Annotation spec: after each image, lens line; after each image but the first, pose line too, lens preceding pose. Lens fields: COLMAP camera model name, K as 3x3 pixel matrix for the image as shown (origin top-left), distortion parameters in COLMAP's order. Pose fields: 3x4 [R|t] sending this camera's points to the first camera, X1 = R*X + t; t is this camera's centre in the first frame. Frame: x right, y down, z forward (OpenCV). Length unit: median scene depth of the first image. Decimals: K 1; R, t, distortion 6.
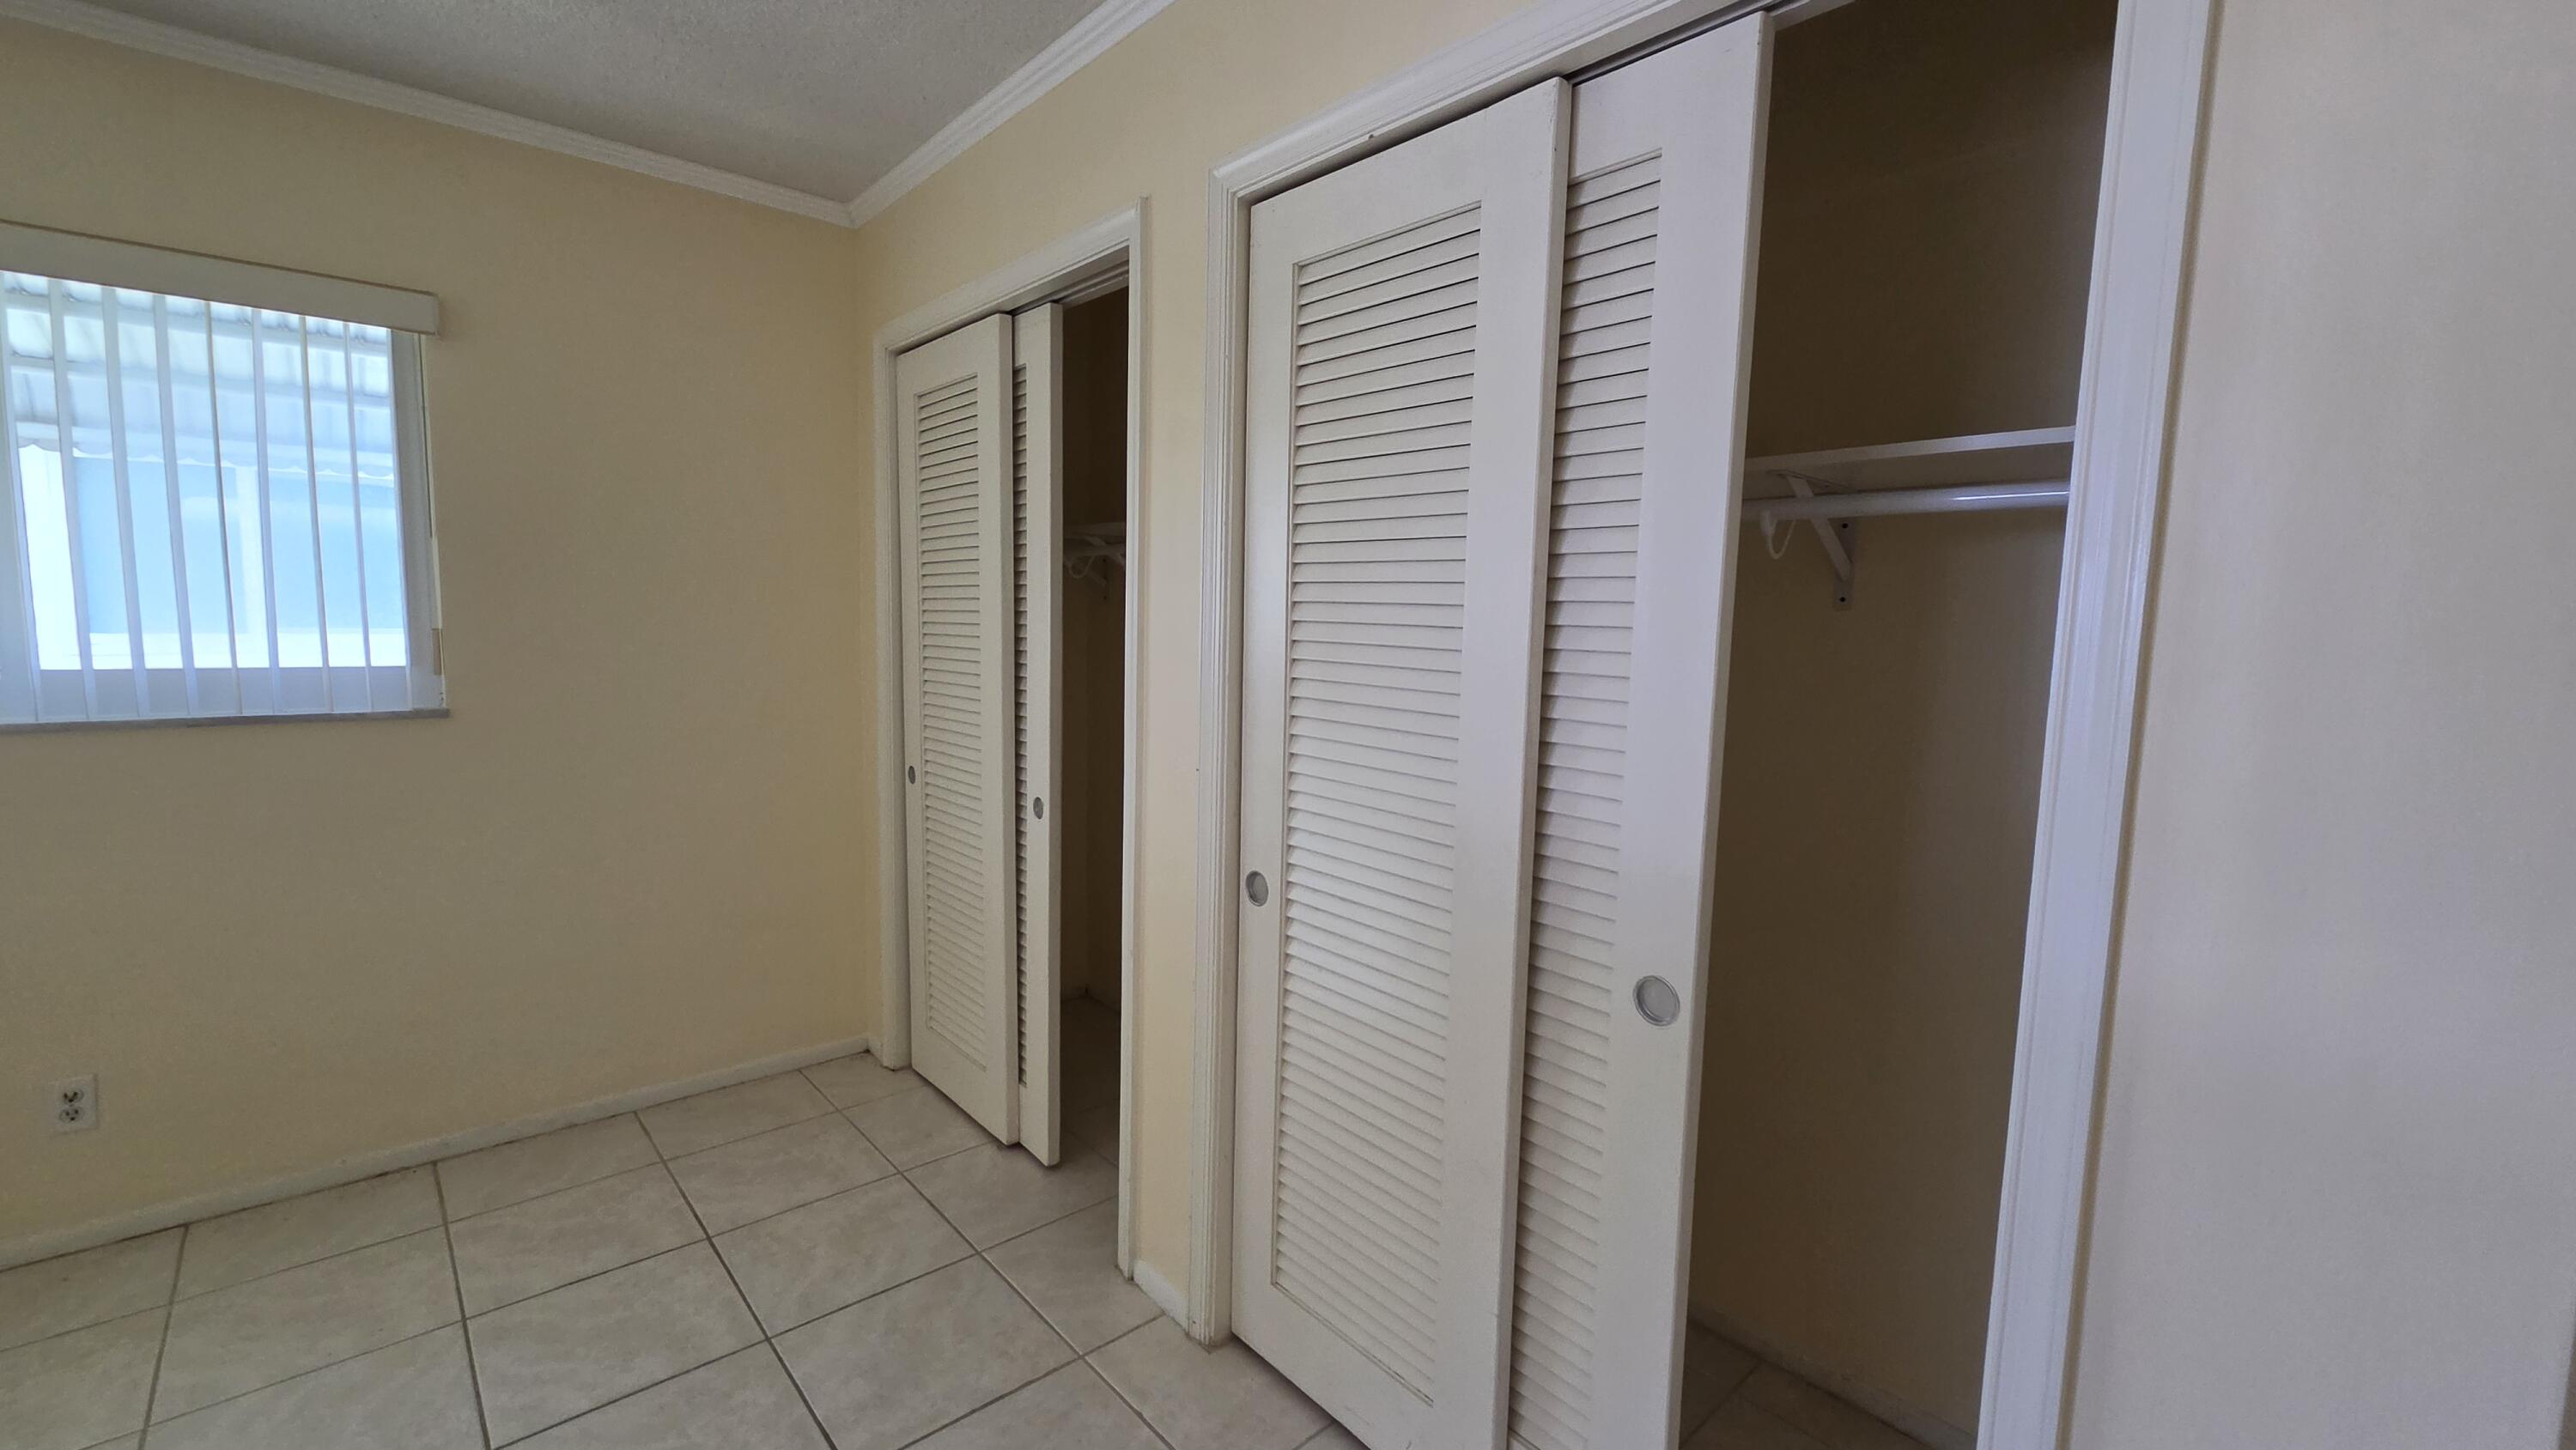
lens RADIAL K [[1046.8, 0, 1288.0], [0, 1046.8, 725.0], [0, 0, 1]] dist [0.002362, 0.000510]
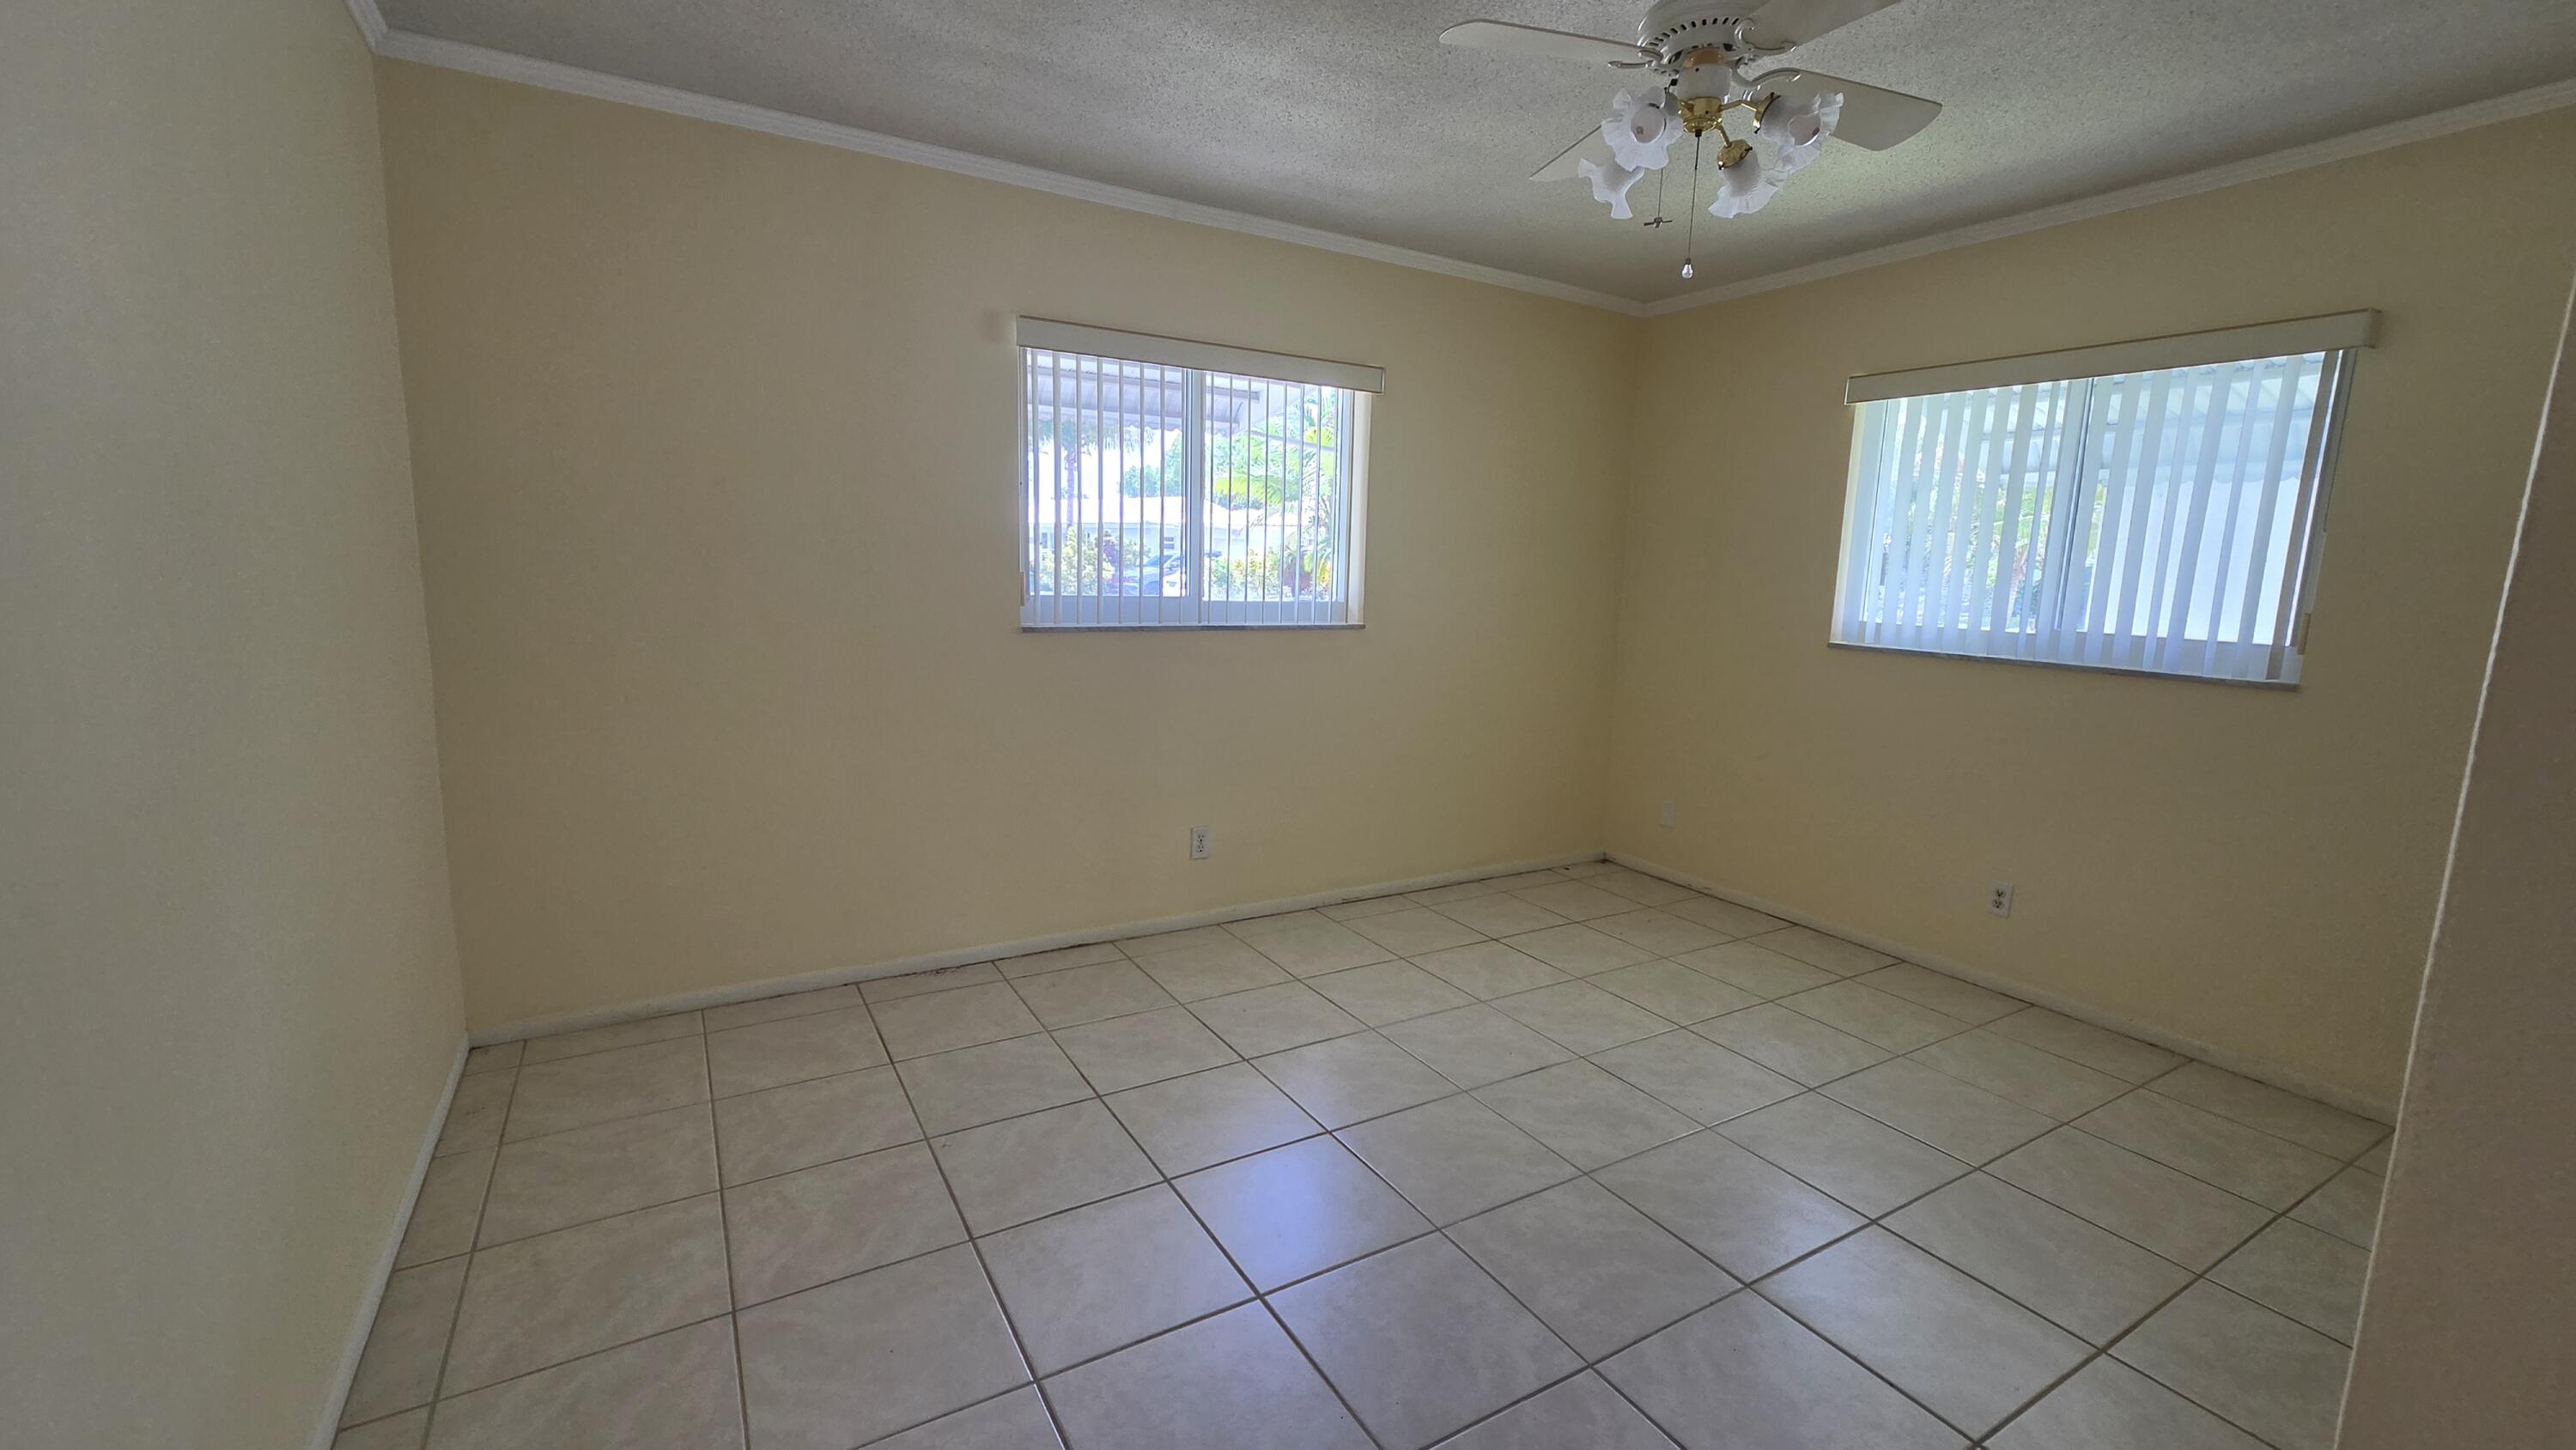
lens RADIAL K [[1046.8, 0, 1288.0], [0, 1046.8, 725.0], [0, 0, 1]] dist [0.002362, 0.000510]
pose [[-0.180782, 0.132670, -0.974534, 0.551328], [-0.135885, 0.977988, 0.158348, -0.002767], [0.974091, 0.161051, -0.158775, 0.151319]]
